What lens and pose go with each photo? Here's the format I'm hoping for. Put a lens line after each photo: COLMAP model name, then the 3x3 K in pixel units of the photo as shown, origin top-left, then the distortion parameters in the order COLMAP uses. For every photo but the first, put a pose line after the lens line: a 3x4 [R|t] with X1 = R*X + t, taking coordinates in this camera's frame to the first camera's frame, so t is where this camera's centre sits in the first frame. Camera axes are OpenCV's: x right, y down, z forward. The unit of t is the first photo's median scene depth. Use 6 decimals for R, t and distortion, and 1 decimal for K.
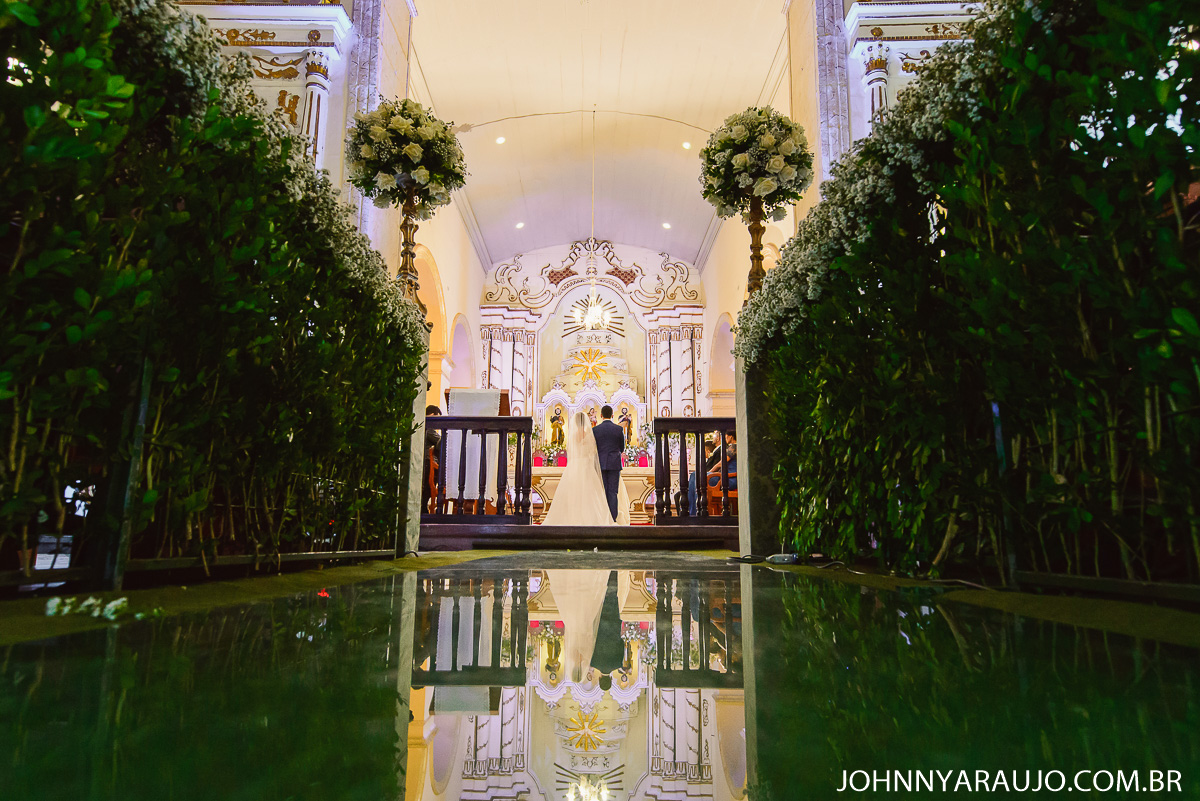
lens RADIAL K [[685.0, 0, 603.0], [0, 685.0, 402.3], [0, 0, 1]] dist [0.001772, 0.000335]
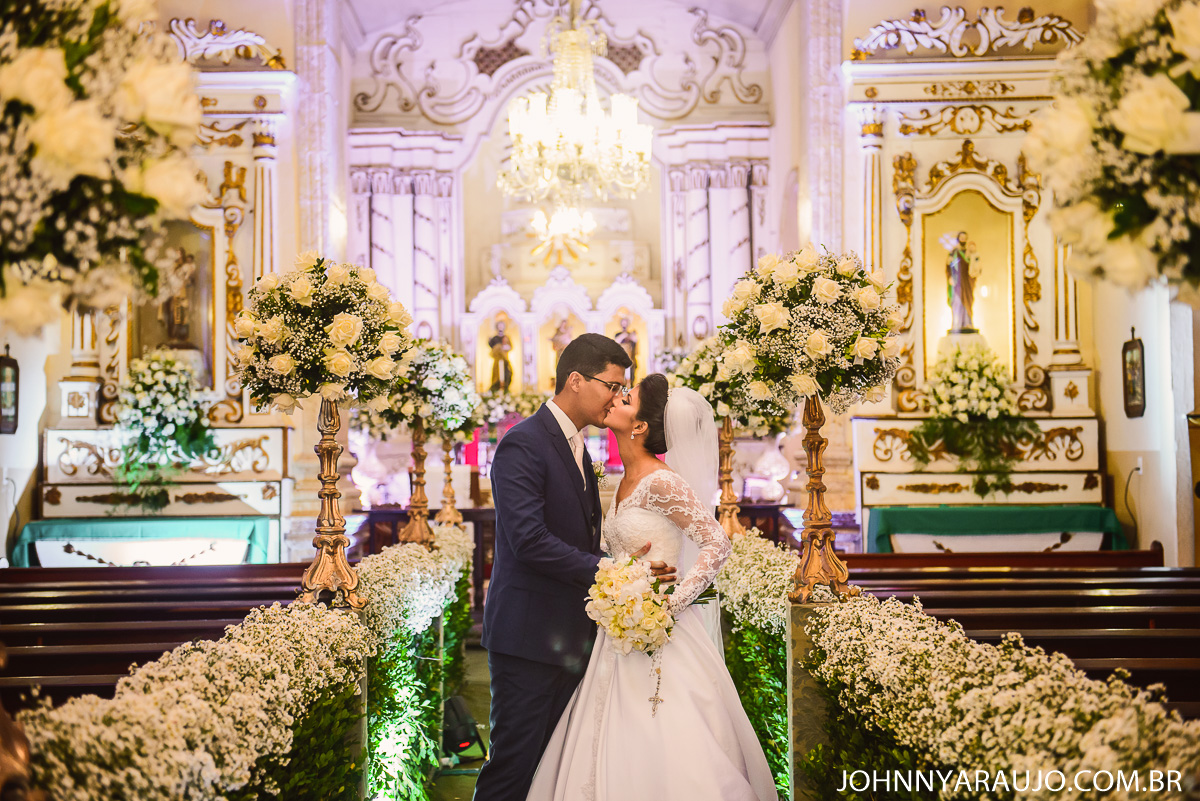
lens RADIAL K [[1901.7, 0, 599.5], [0, 1901.7, 400.6], [0, 0, 1]] dist [0.002623, 0.000000]
pose [[0.999841, -0.017326, 0.004223, 0.004474], [0.016430, 0.987036, 0.159657, -0.163384], [-0.006934, -0.159562, 0.987164, -0.477671]]
